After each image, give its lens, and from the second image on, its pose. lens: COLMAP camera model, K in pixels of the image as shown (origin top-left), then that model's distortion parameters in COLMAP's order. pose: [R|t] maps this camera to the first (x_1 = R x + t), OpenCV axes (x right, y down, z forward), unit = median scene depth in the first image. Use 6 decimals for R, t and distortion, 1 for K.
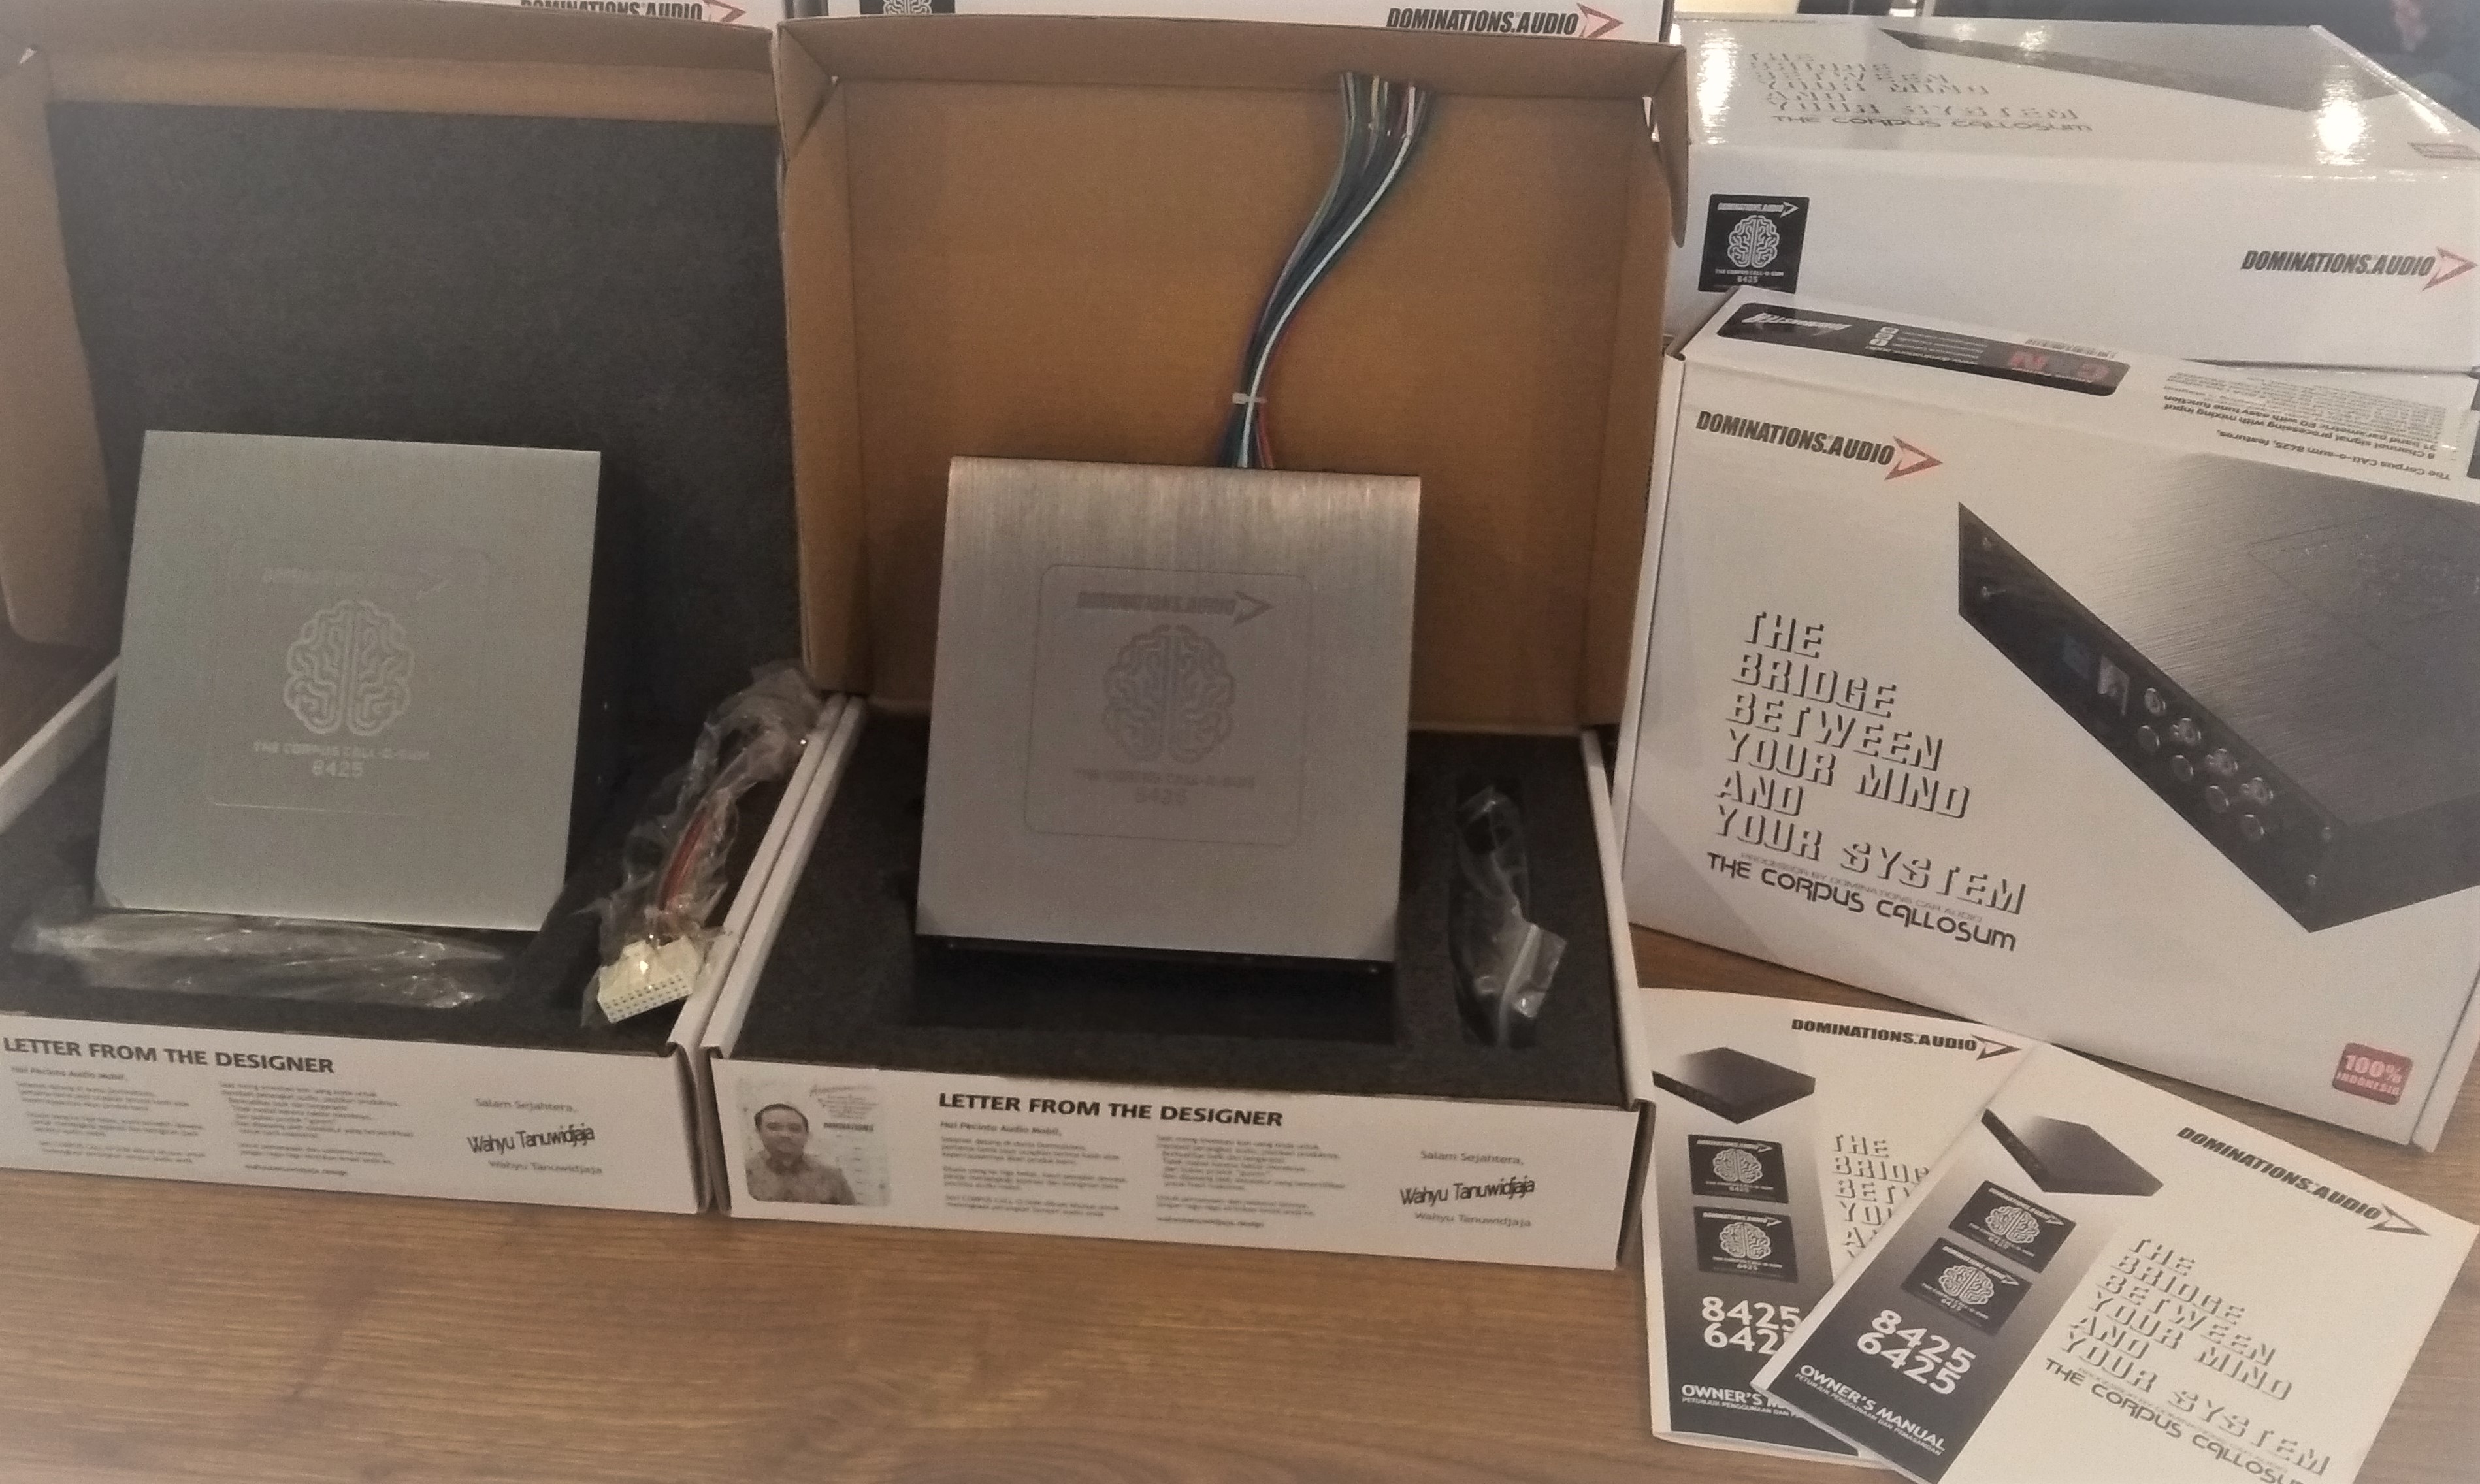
lens RADIAL K [[2242.9, 0, 1230.8], [0, 2242.9, 921.9], [0, 0, 1]] dist [0.102485, -0.154419]
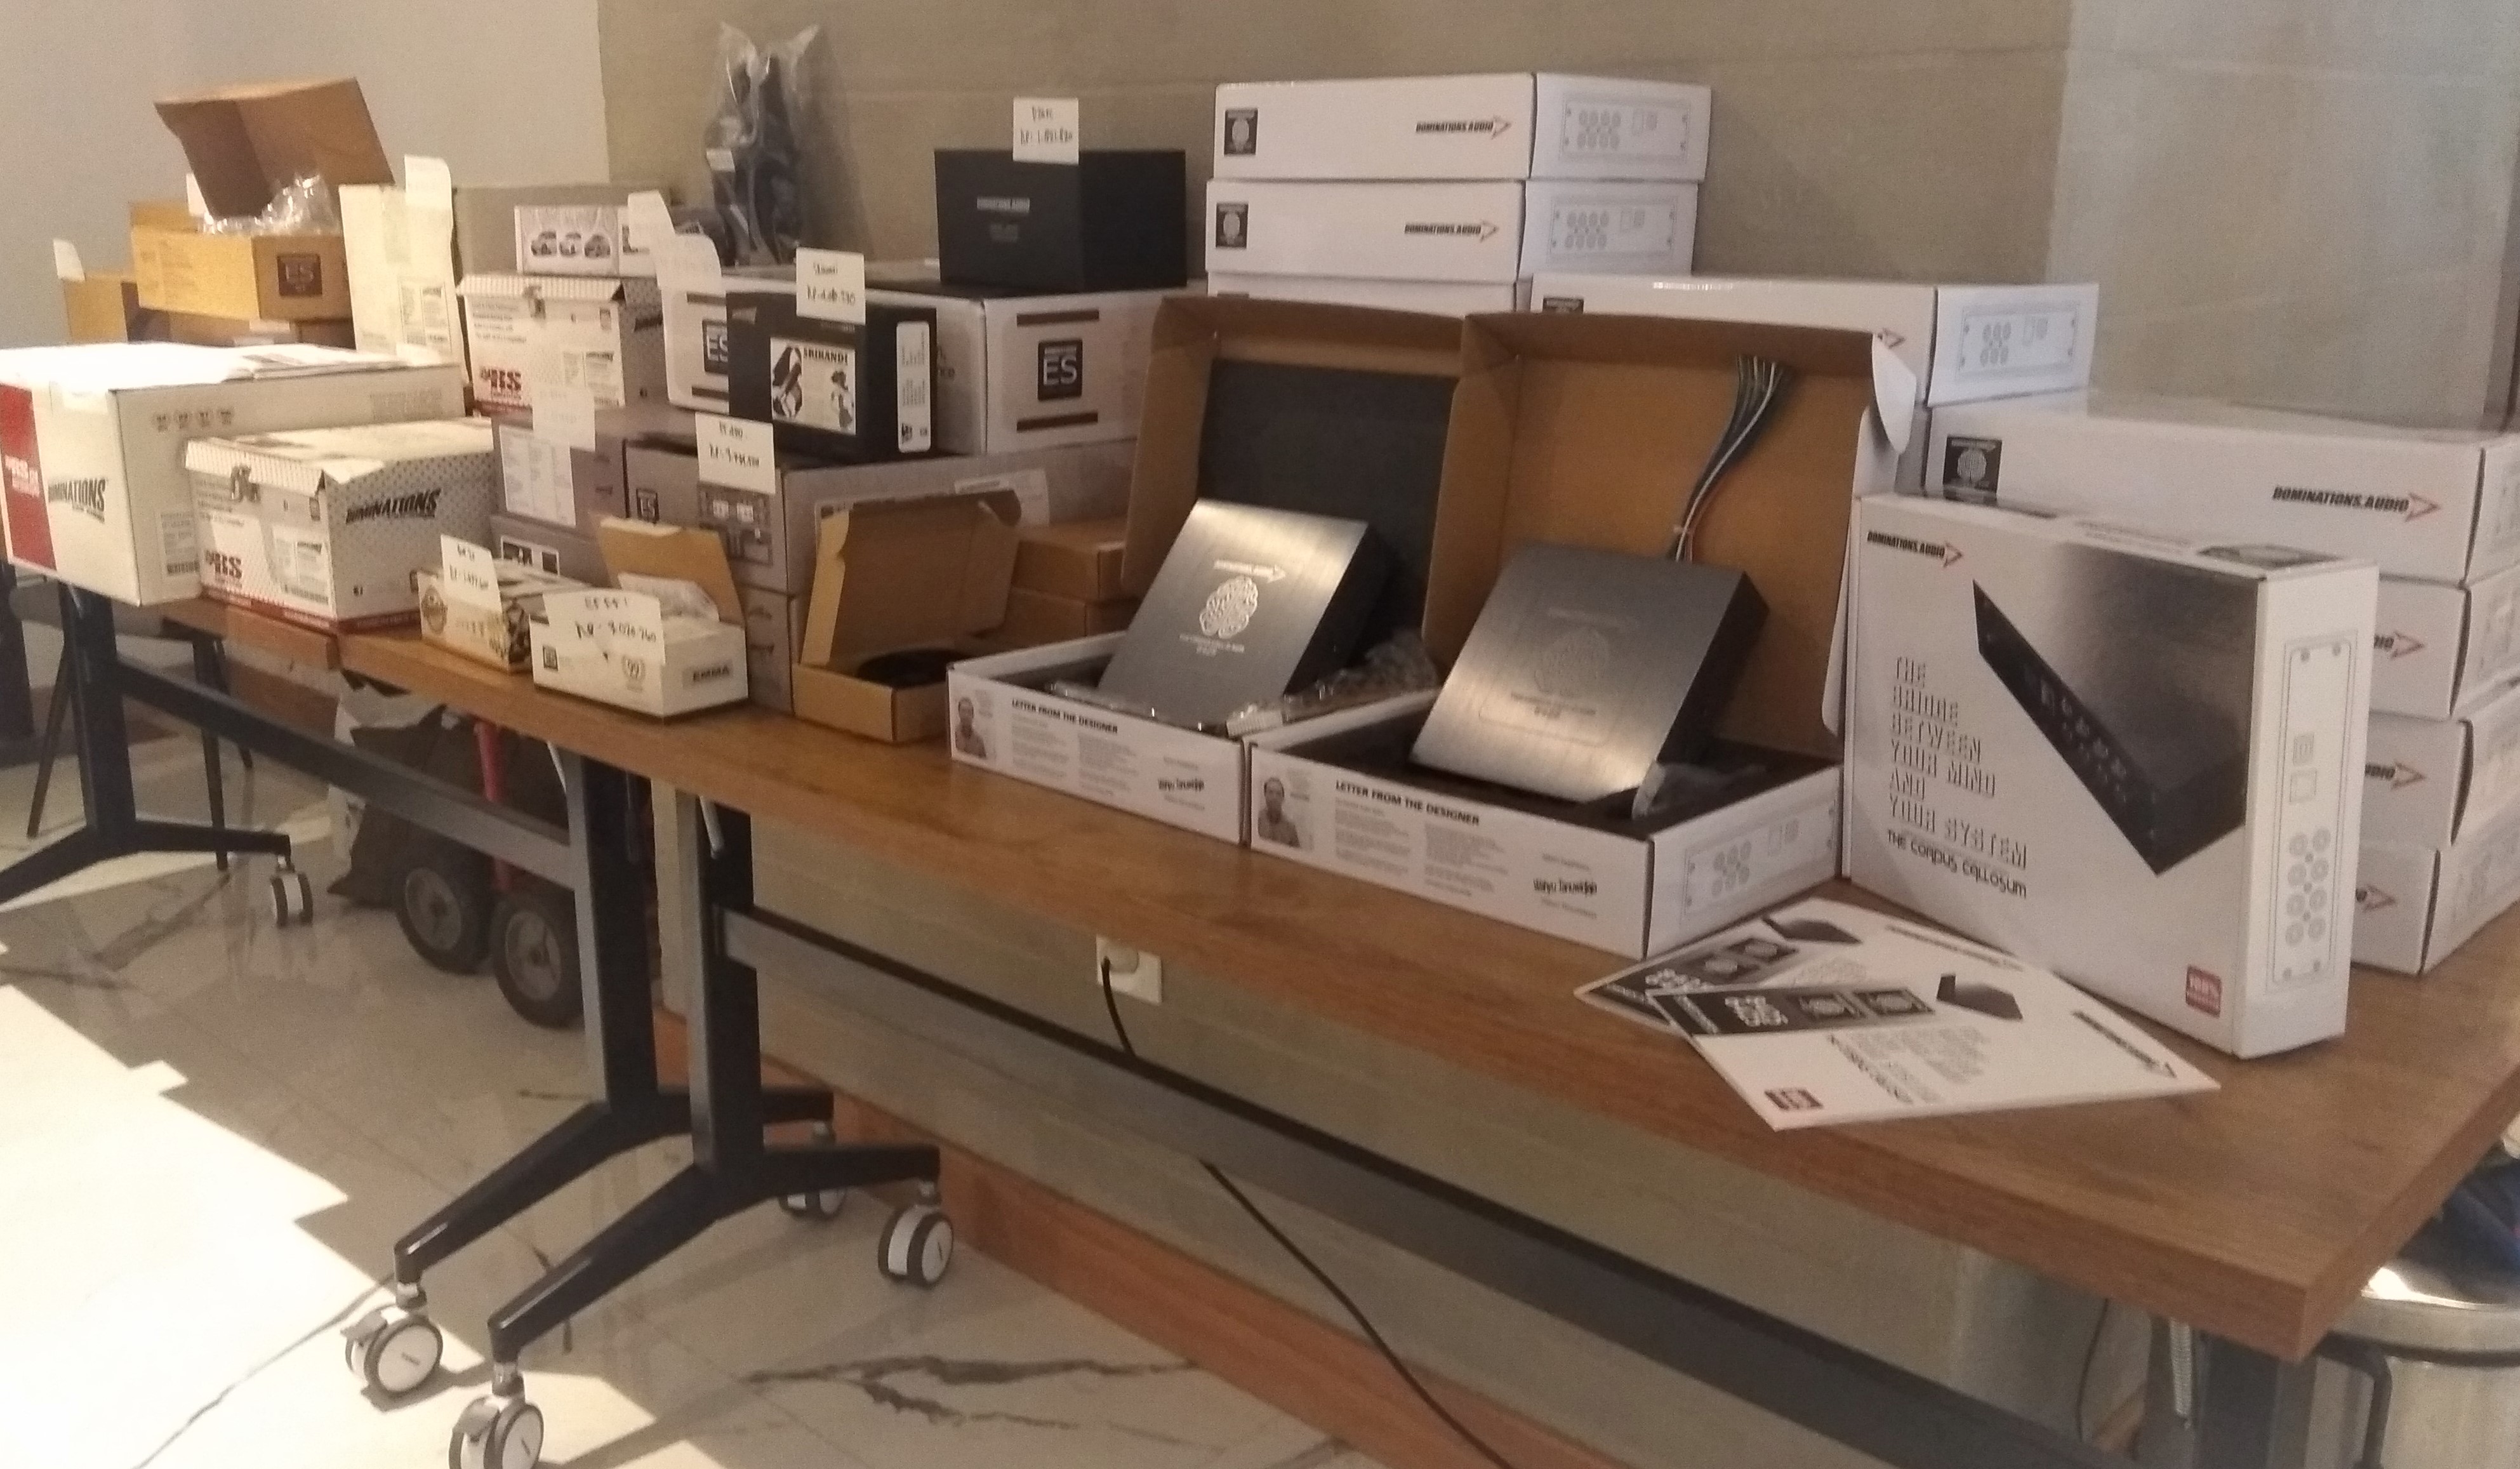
lens RADIAL K [[2186.9, 0, 1260.0], [0, 2186.9, 734.5], [0, 0, 1]] dist [0.051438, -0.000663]
pose [[0.779187, 0.140648, -0.610807, 0.890201], [-0.346369, 0.908809, -0.232585, 0.462434], [0.522395, 0.392792, 0.756848, -0.439832]]
